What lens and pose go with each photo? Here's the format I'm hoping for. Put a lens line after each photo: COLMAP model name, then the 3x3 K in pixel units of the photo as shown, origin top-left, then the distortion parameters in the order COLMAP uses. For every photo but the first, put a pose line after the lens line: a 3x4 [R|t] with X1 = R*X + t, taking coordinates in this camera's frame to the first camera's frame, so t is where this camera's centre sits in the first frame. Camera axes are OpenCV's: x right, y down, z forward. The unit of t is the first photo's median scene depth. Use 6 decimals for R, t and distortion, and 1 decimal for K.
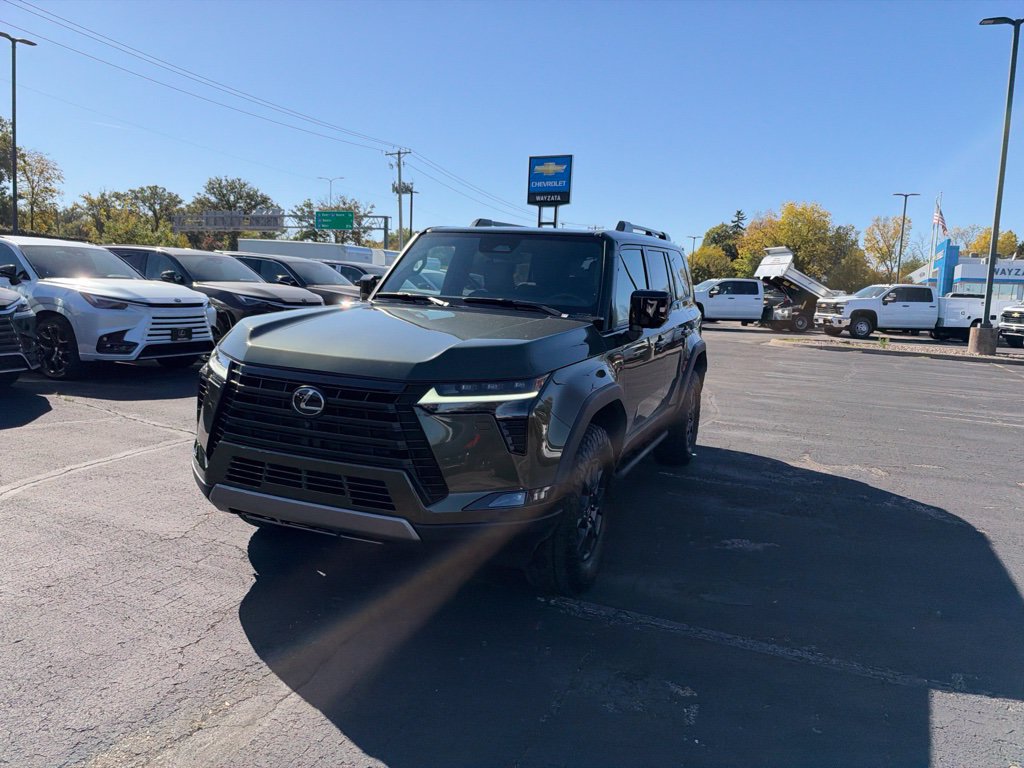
lens RADIAL K [[741.0, 0, 516.5], [0, 741.0, 383.1], [0, 0, 1]] dist [0.016285, -0.036010]
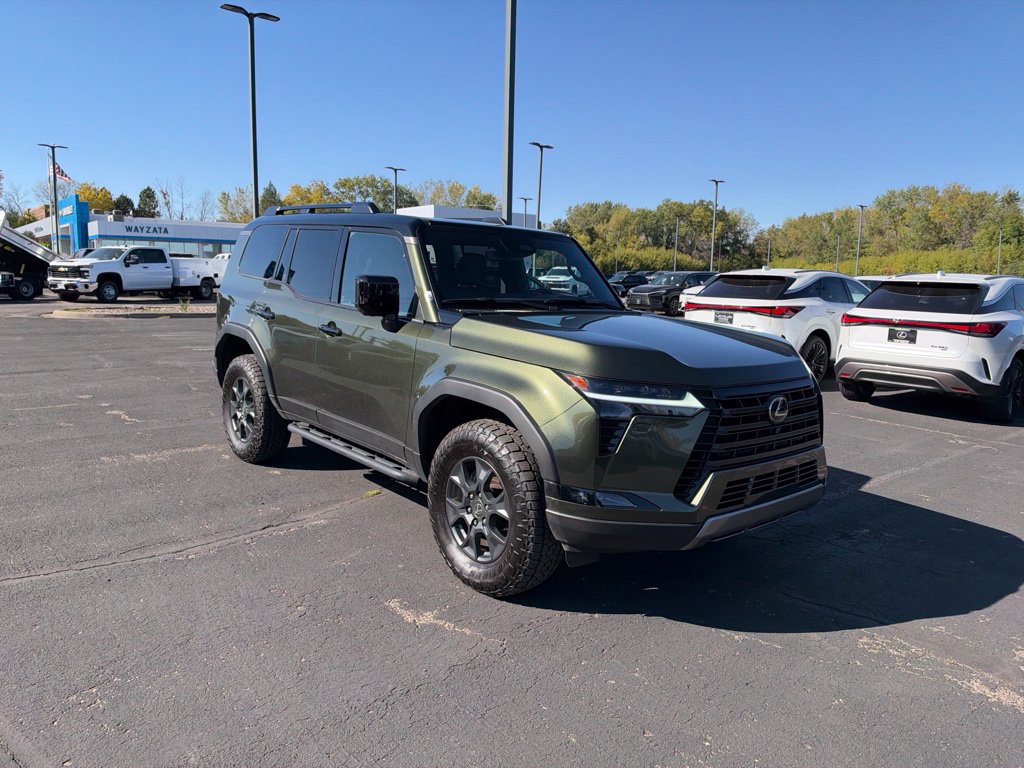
lens RADIAL K [[741.0, 0, 516.6], [0, 741.0, 379.5], [0, 0, 1]] dist [0.016285, -0.036010]
pose [[0.446506, -0.158031, 0.880715, -0.410299], [0.108129, 0.986597, 0.122211, -0.056460], [-0.888223, 0.040663, 0.457609, 0.242245]]
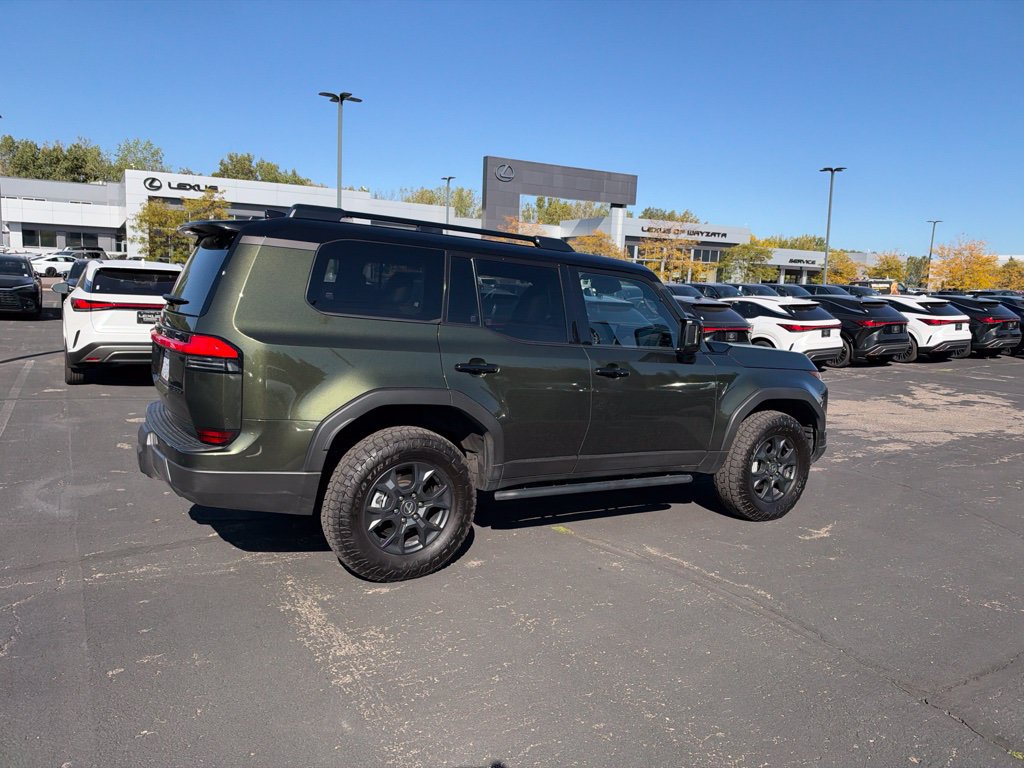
lens RADIAL K [[741.0, 0, 517.4], [0, 741.0, 383.2], [0, 0, 1]] dist [0.016285, -0.036010]
pose [[-0.805413, -0.163133, 0.569823, -0.275634], [-0.013041, 0.966023, 0.258126, -0.149748], [-0.592571, 0.200467, -0.780175, 0.914501]]
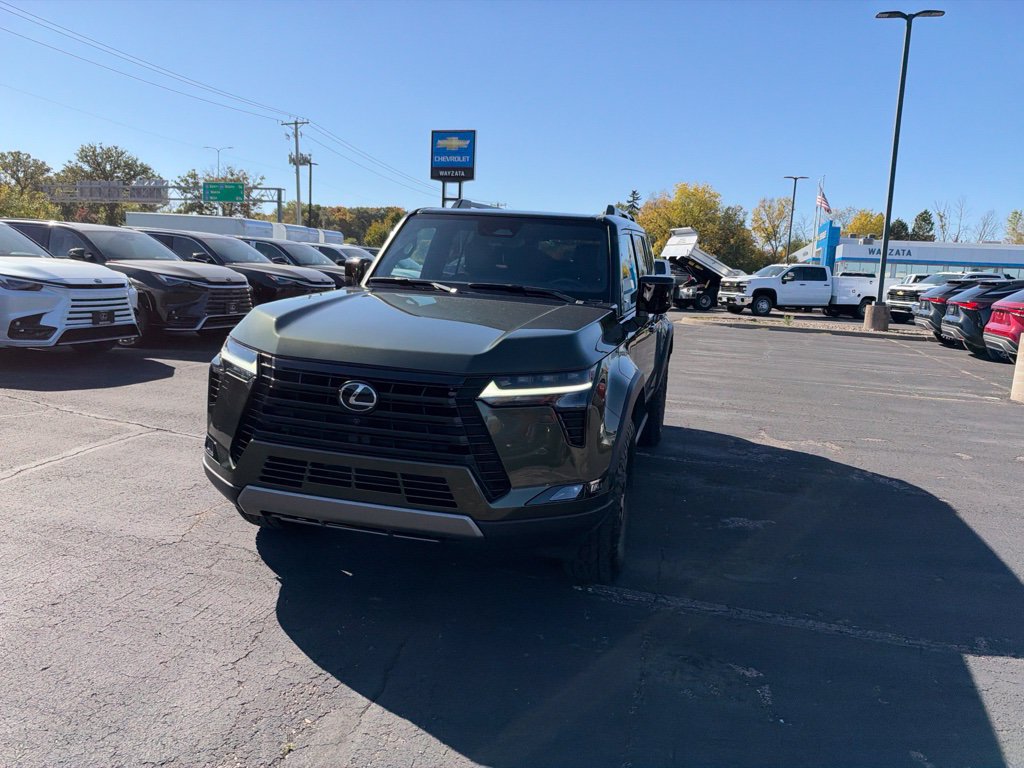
lens RADIAL K [[741.0, 0, 515.4], [0, 741.0, 381.1], [0, 0, 1]] dist [0.016285, -0.036010]
pose [[0.990912, -0.016497, 0.133493, -0.059711], [0.012777, 0.999507, 0.028670, -0.005730], [-0.133900, -0.026703, 0.990635, 0.009620]]
